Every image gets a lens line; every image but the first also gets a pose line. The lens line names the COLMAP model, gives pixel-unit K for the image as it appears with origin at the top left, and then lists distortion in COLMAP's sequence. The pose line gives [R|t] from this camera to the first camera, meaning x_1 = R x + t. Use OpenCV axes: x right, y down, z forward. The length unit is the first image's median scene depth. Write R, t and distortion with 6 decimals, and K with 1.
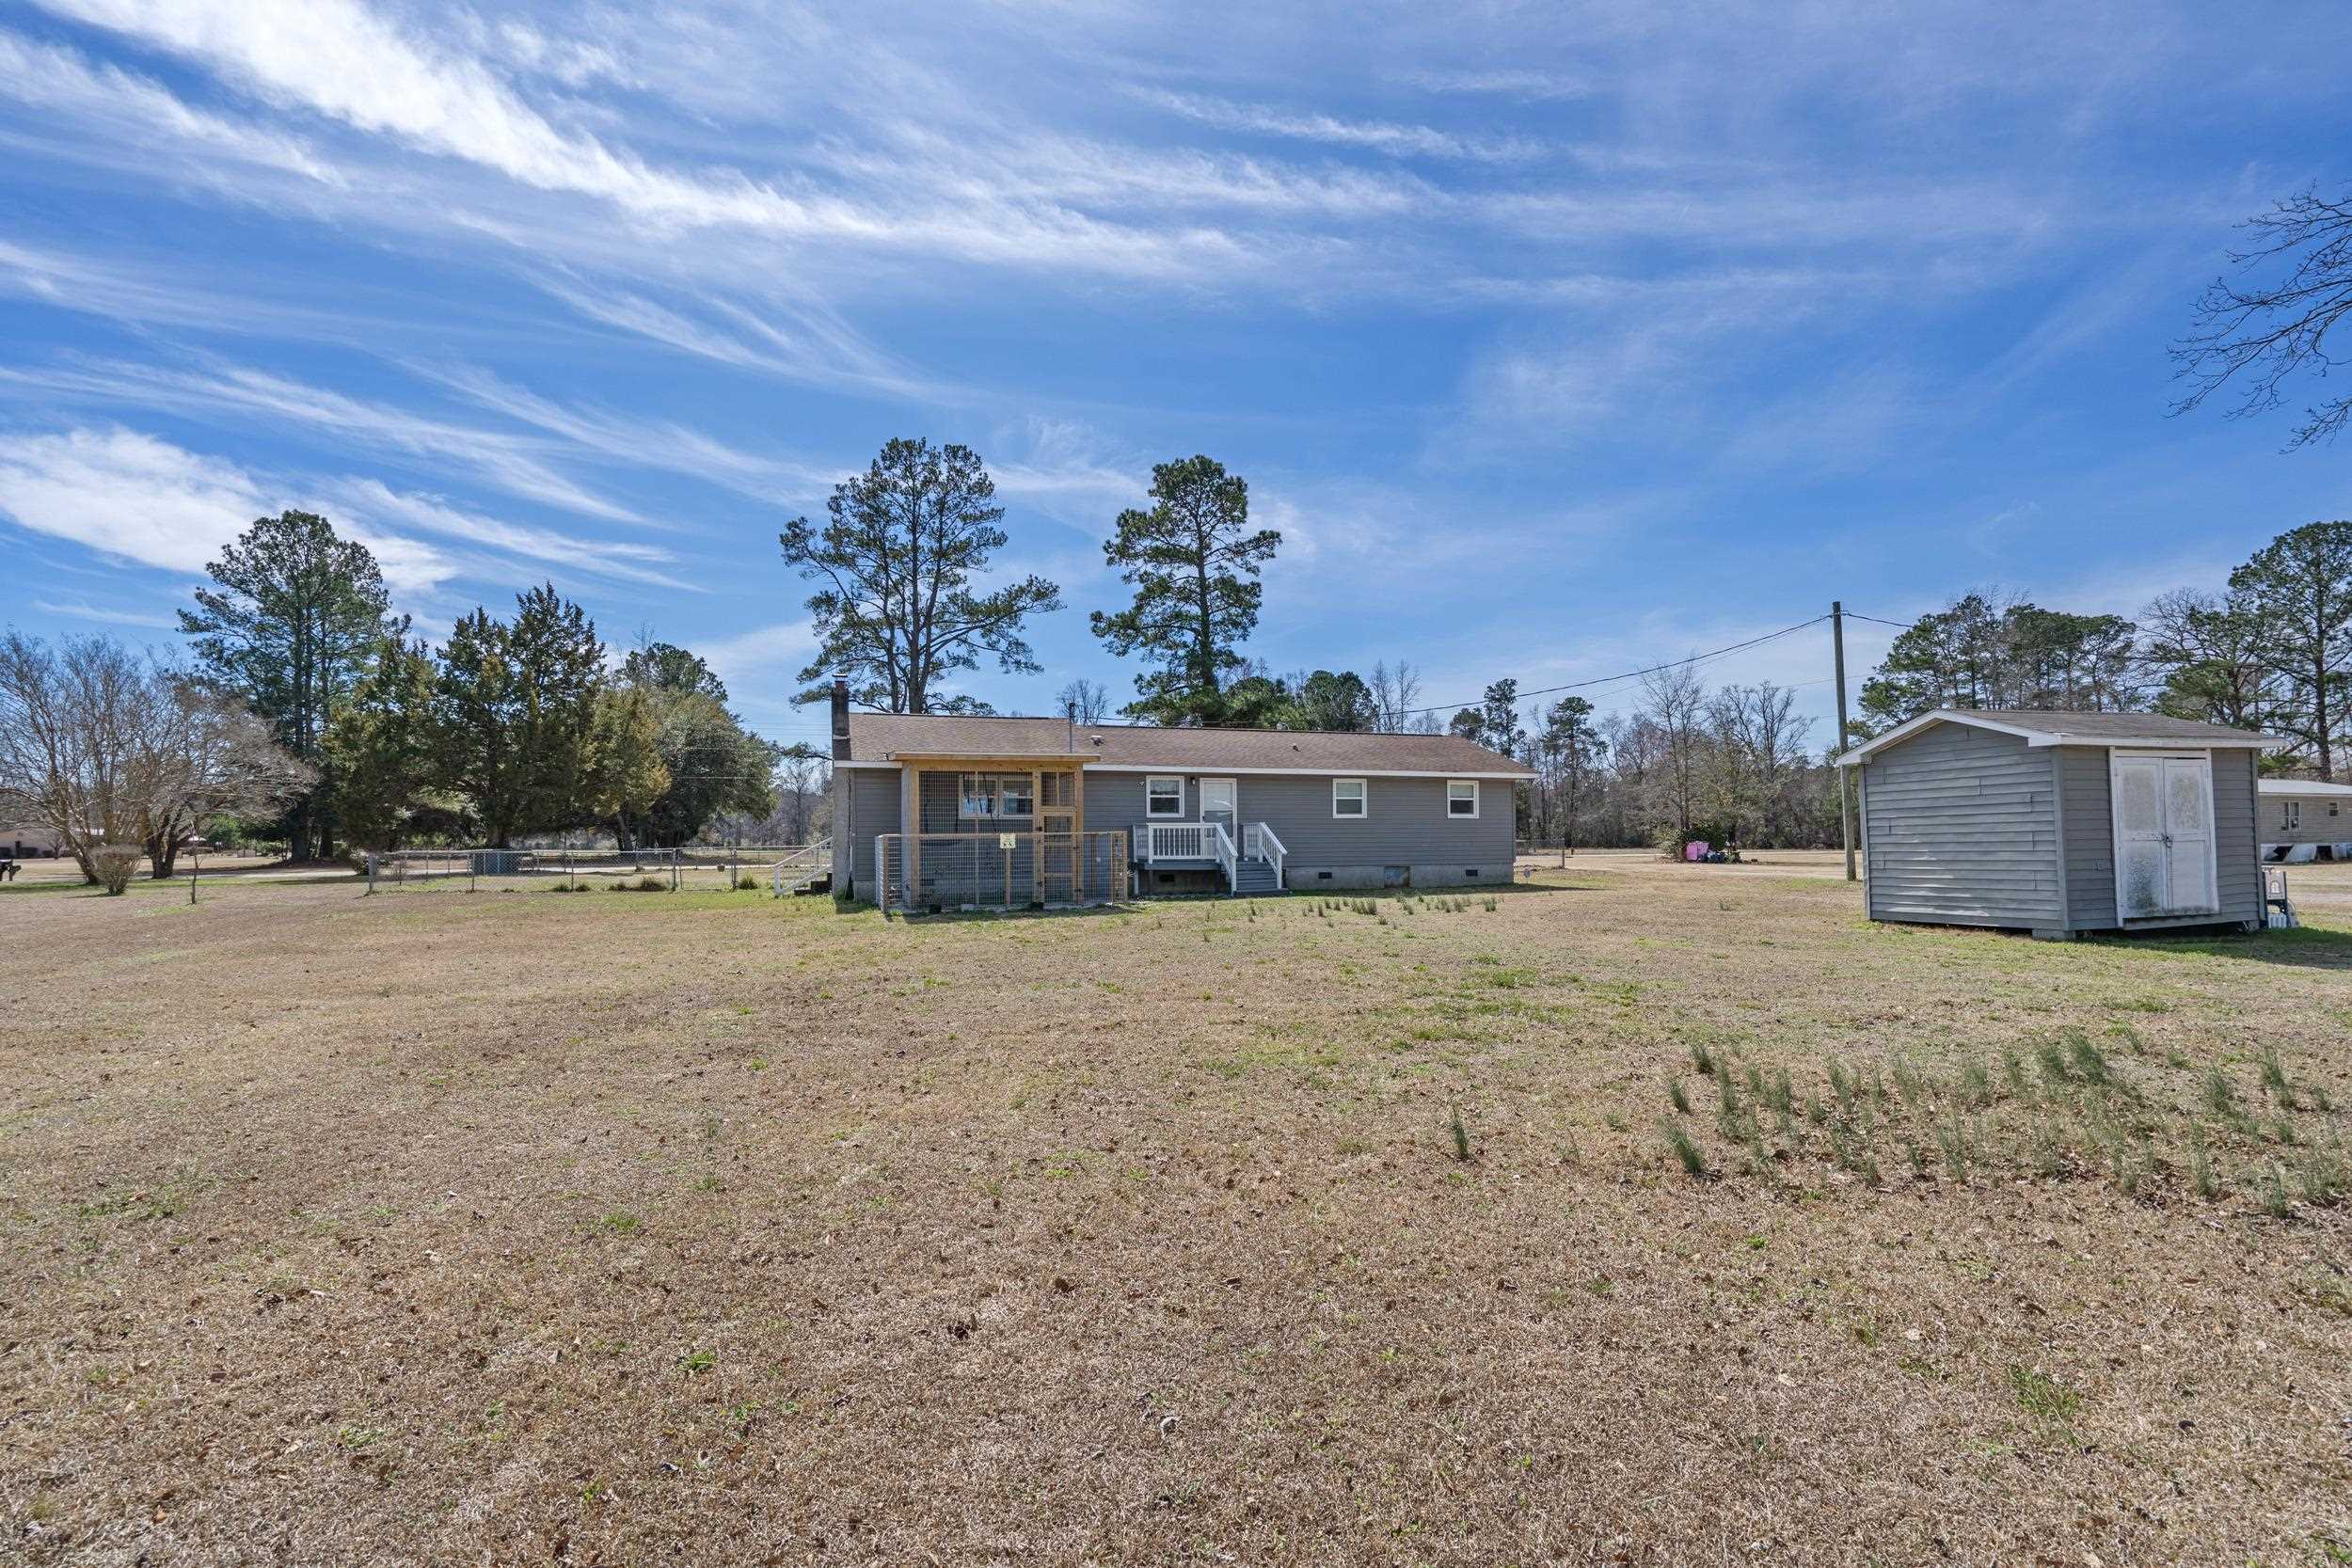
lens RADIAL K [[1075.9, 0, 1175.5], [0, 1075.9, 784.1], [0, 0, 1]] dist [-0.002833, -0.000297]
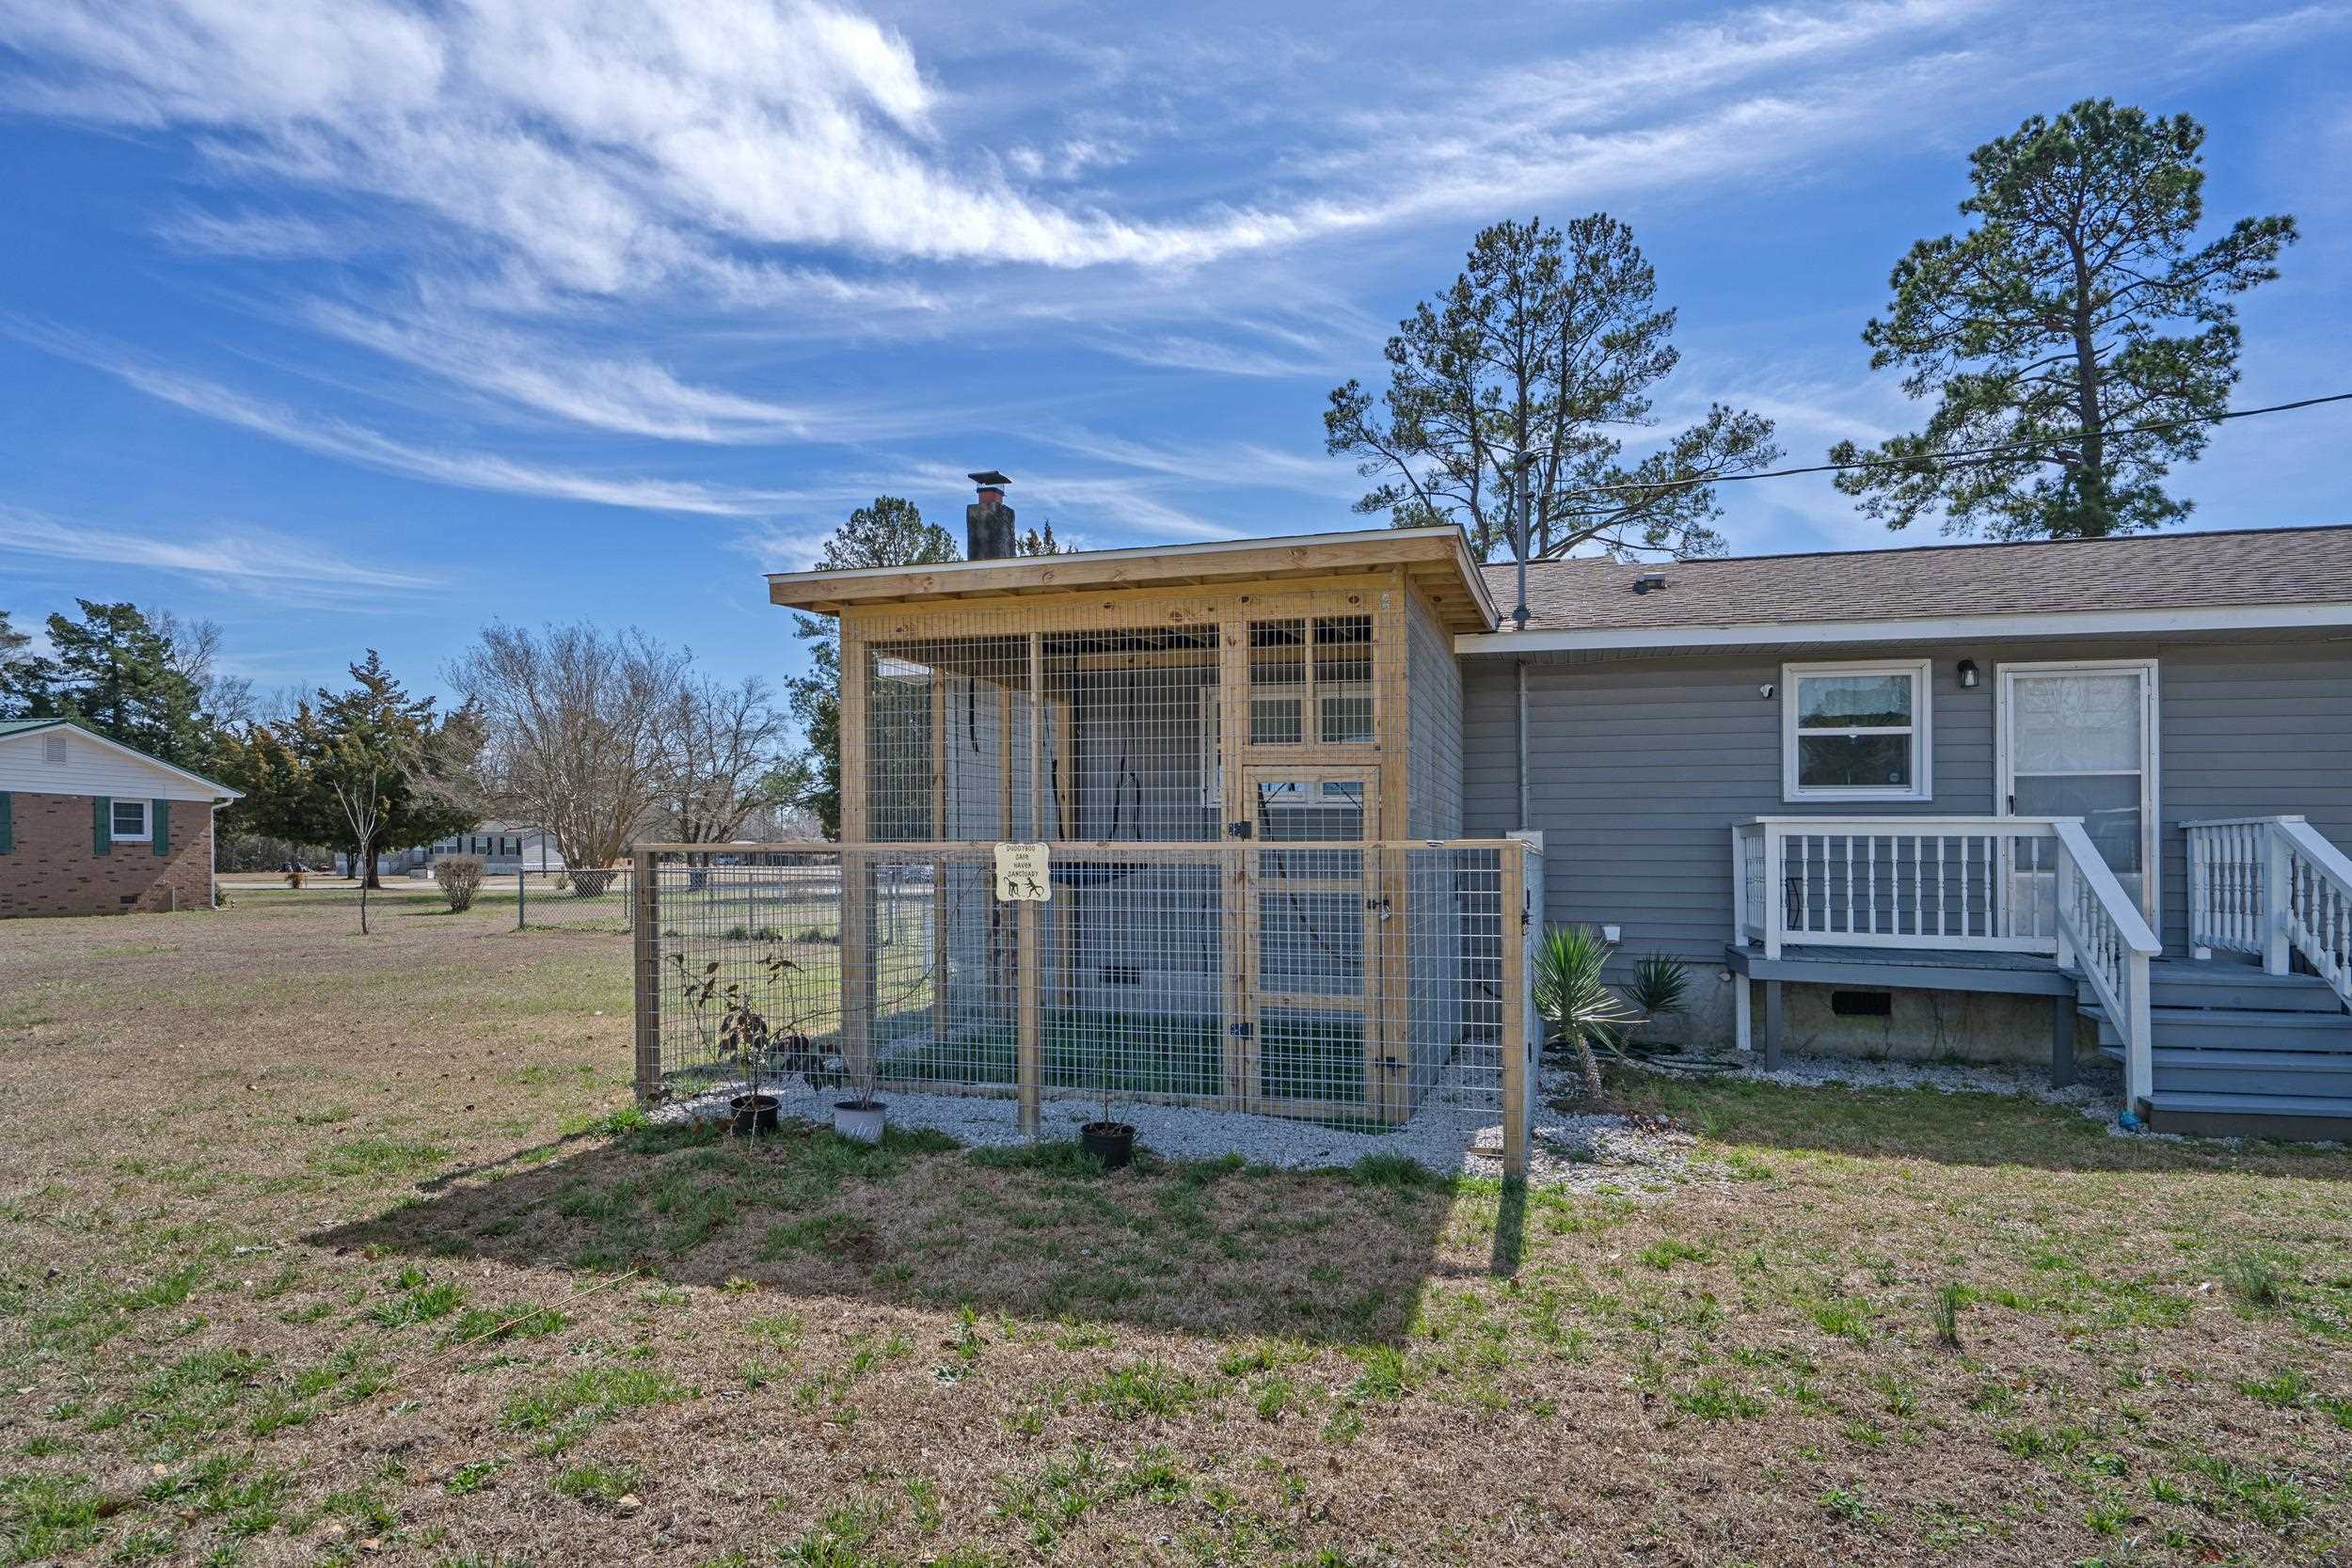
lens RADIAL K [[1253.0, 0, 1192.4], [0, 1253.0, 836.6], [0, 0, 1]] dist [0.003868, 0.000421]
pose [[0.822619, 0.004900, -0.568571, 0.016918], [0.012990, 0.999540, 0.027409, 0.013303], [0.568444, -0.029933, 0.822177, 0.278936]]
